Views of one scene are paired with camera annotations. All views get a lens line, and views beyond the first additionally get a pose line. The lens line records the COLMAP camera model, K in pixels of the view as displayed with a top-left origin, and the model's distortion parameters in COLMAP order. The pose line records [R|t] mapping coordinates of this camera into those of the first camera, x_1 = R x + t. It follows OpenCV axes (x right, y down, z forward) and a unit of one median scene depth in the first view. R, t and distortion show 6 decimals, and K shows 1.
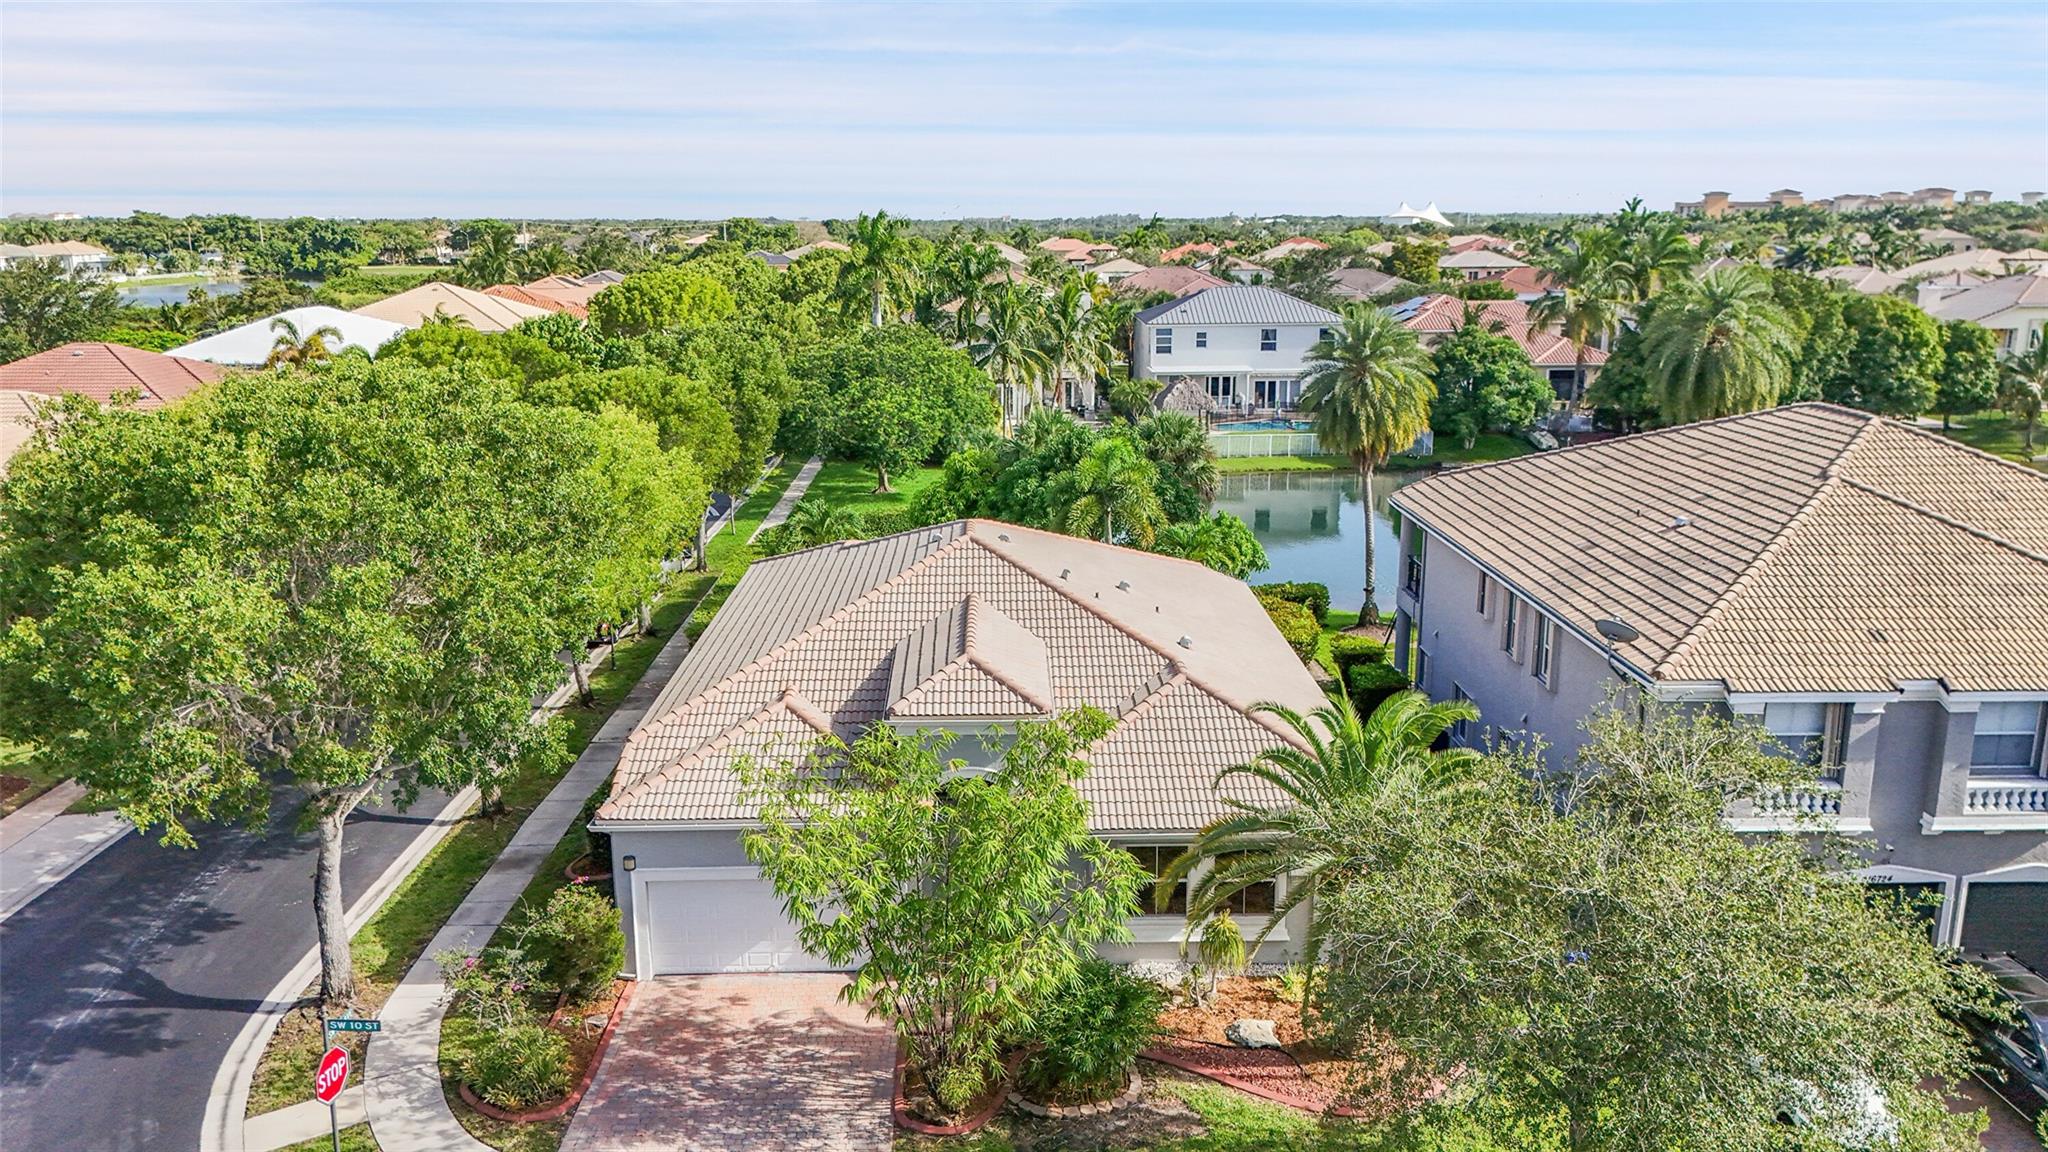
lens RADIAL K [[1503.5, 0, 1024.0], [0, 1503.5, 576.0], [0, 0, 1]] dist [0.022849, -0.005220]
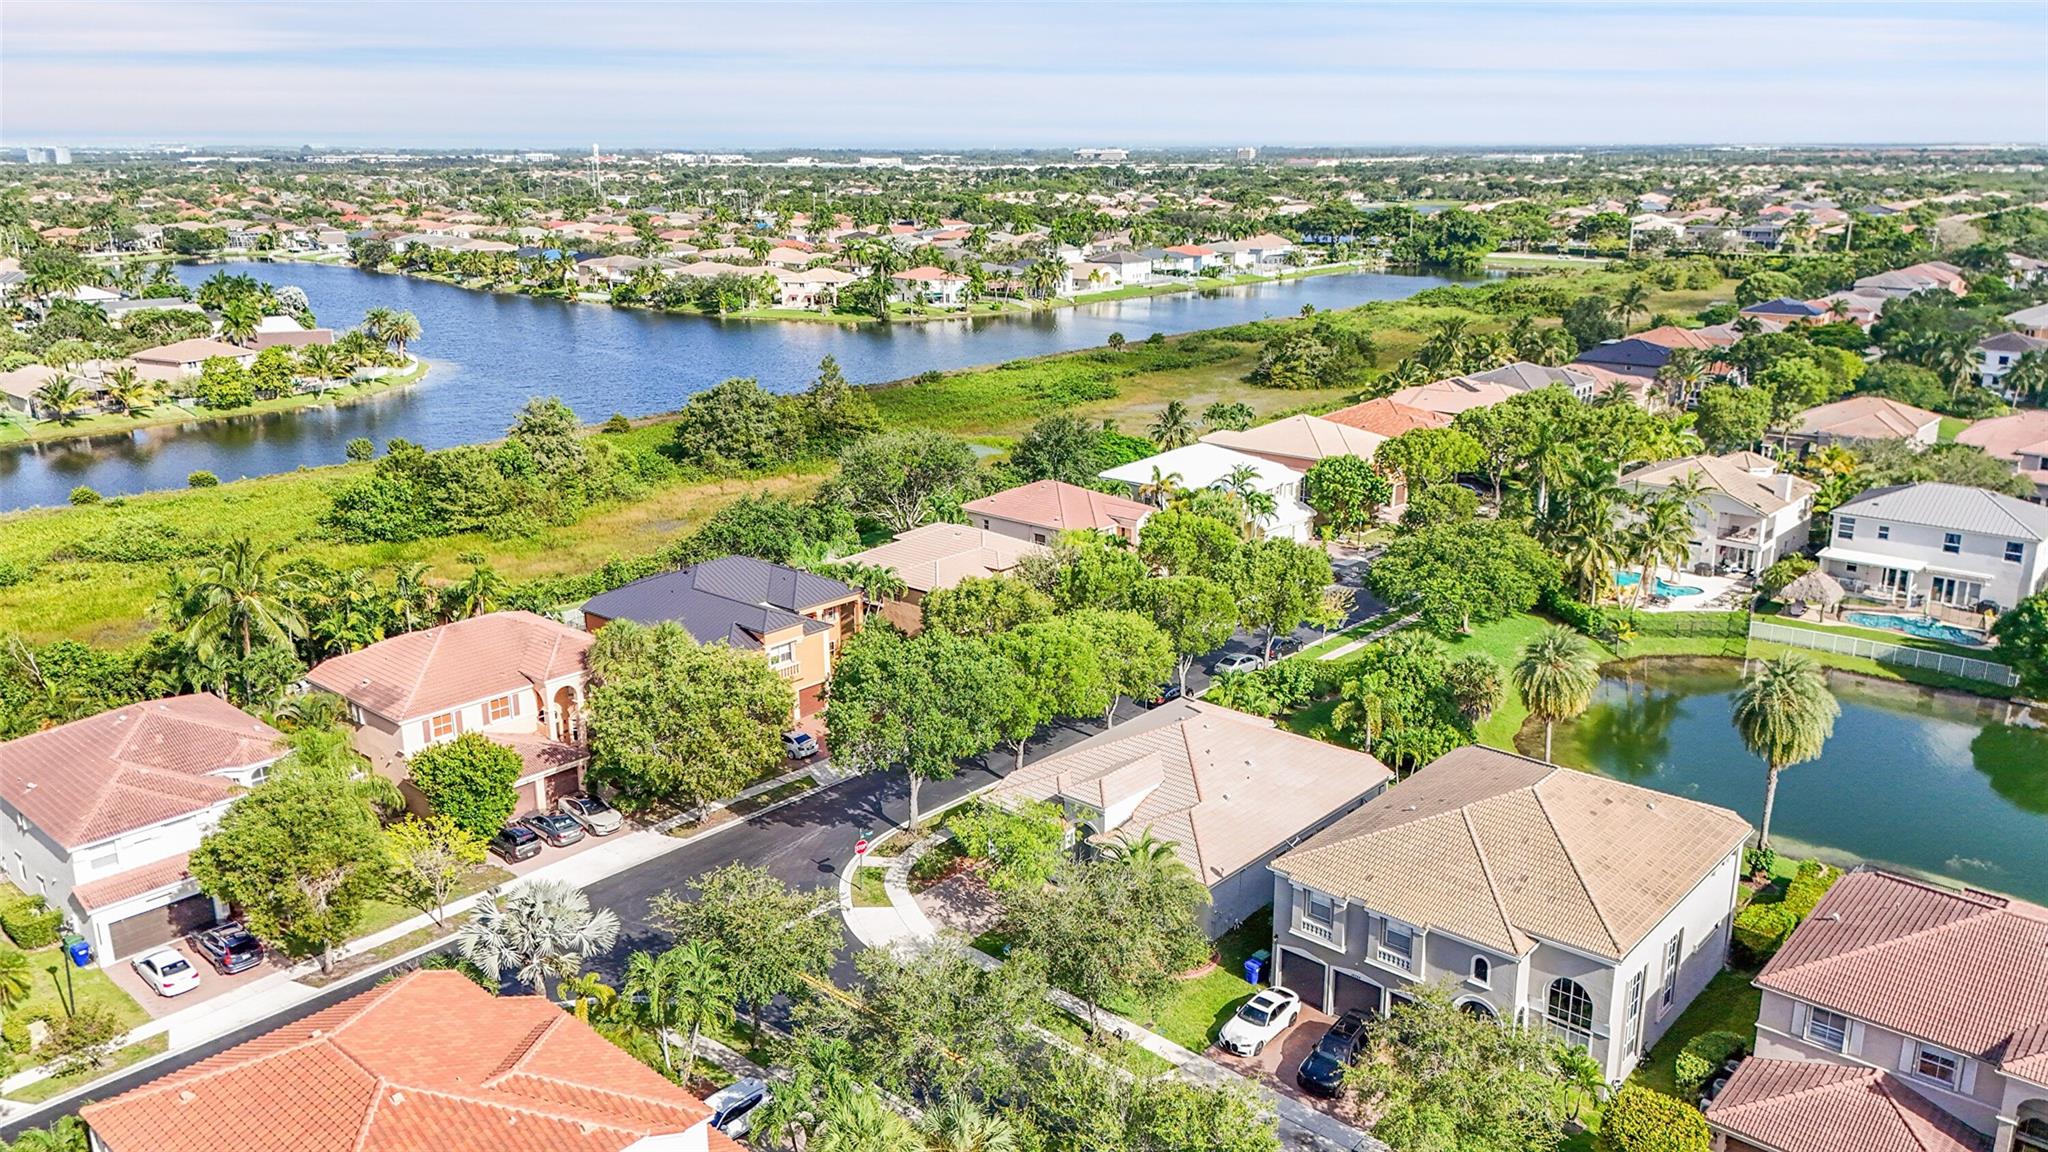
lens RADIAL K [[1503.5, 0, 1024.0], [0, 1503.5, 576.0], [0, 0, 1]] dist [0.022849, -0.005220]
pose [[0.729066, 0.186098, -0.658658, 0.846718], [-0.154477, 0.982236, 0.106532, -0.307475], [0.666783, 0.024078, 0.744863, -0.589793]]
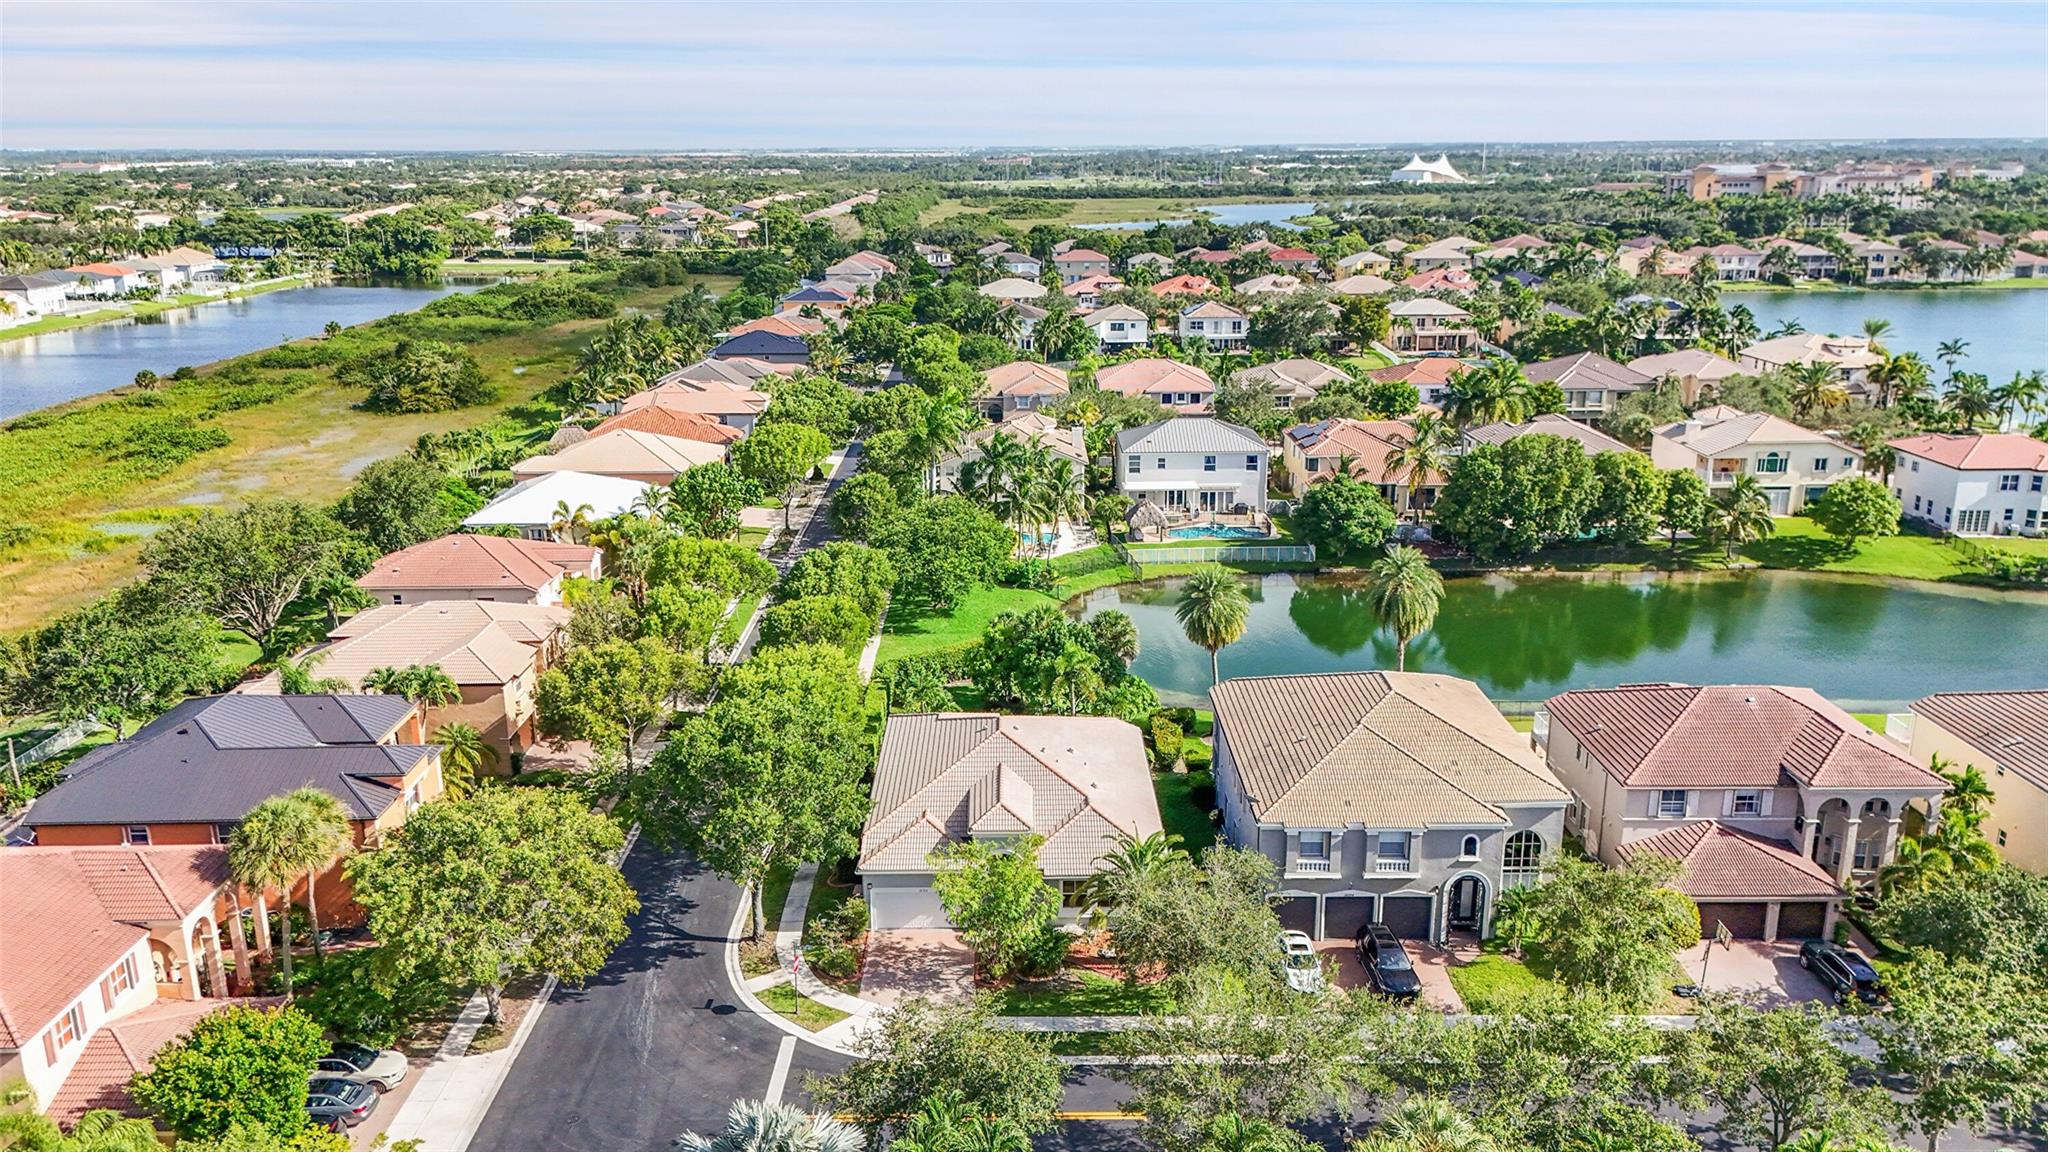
lens RADIAL K [[1493.4, 0, 1024.0], [0, 1493.4, 576.0], [0, 0, 1]] dist [0.034996, -0.006429]
pose [[0.999915, 0.001979, -0.012888, 0.018115], [-0.001386, 0.998947, 0.045851, -0.243384], [0.012965, -0.045829, 0.998865, -0.814229]]
